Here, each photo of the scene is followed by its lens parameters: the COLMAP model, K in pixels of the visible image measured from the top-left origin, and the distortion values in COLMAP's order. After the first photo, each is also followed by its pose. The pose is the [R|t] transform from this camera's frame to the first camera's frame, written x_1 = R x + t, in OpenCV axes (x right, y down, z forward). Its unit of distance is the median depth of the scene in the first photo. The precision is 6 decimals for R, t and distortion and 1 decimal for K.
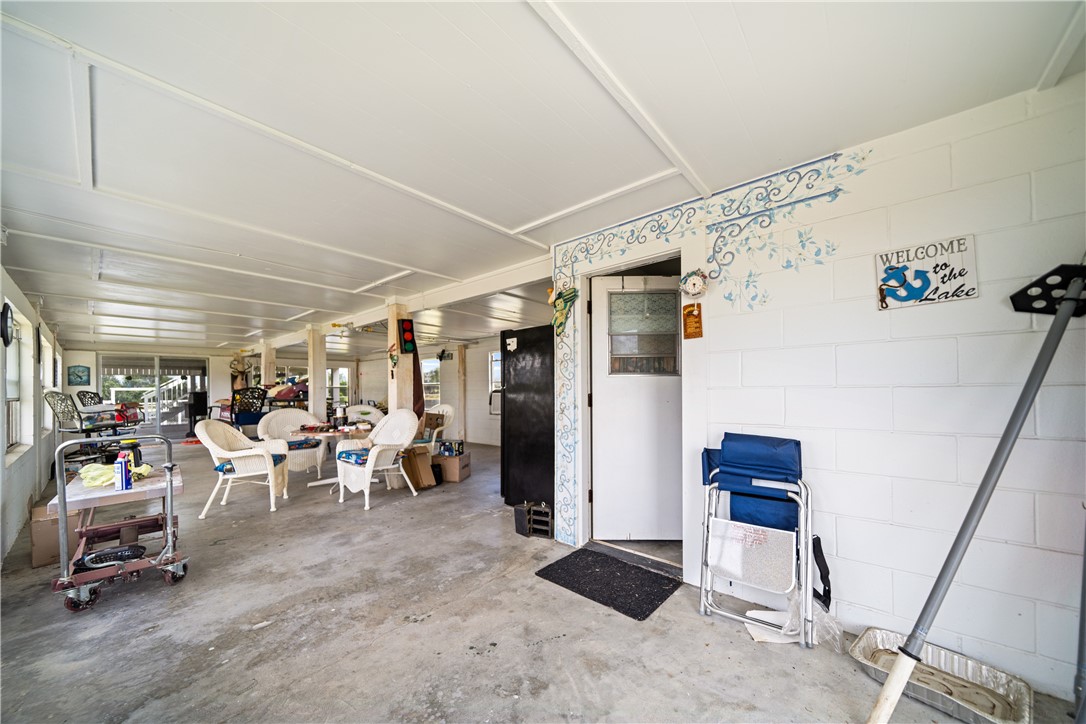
lens RADIAL K [[377.3, 0, 544.0], [0, 377.3, 384.5], [0, 0, 1]] dist [0.001889, -0.000038]
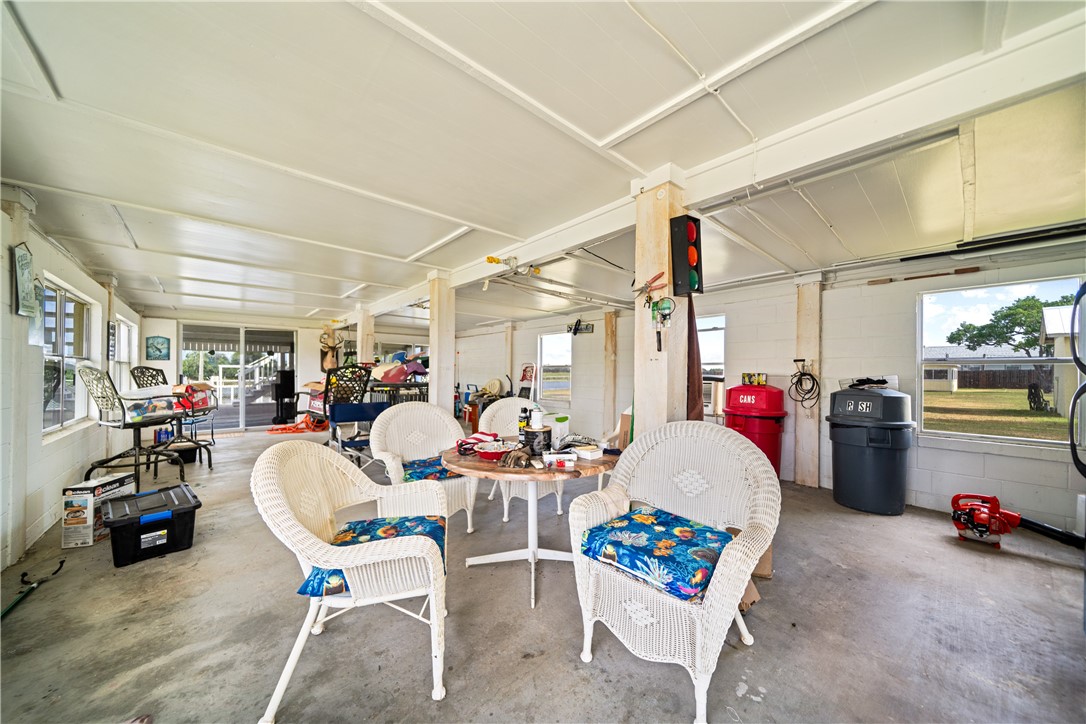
lens RADIAL K [[377.3, 0, 544.6], [0, 377.3, 368.6], [0, 0, 1]] dist [0.001889, -0.000038]
pose [[0.988966, 0.018204, -0.147018, -0.290596], [-0.018153, 0.999834, 0.001688, 0.004921], [0.147024, 0.000999, 0.989132, 0.332893]]
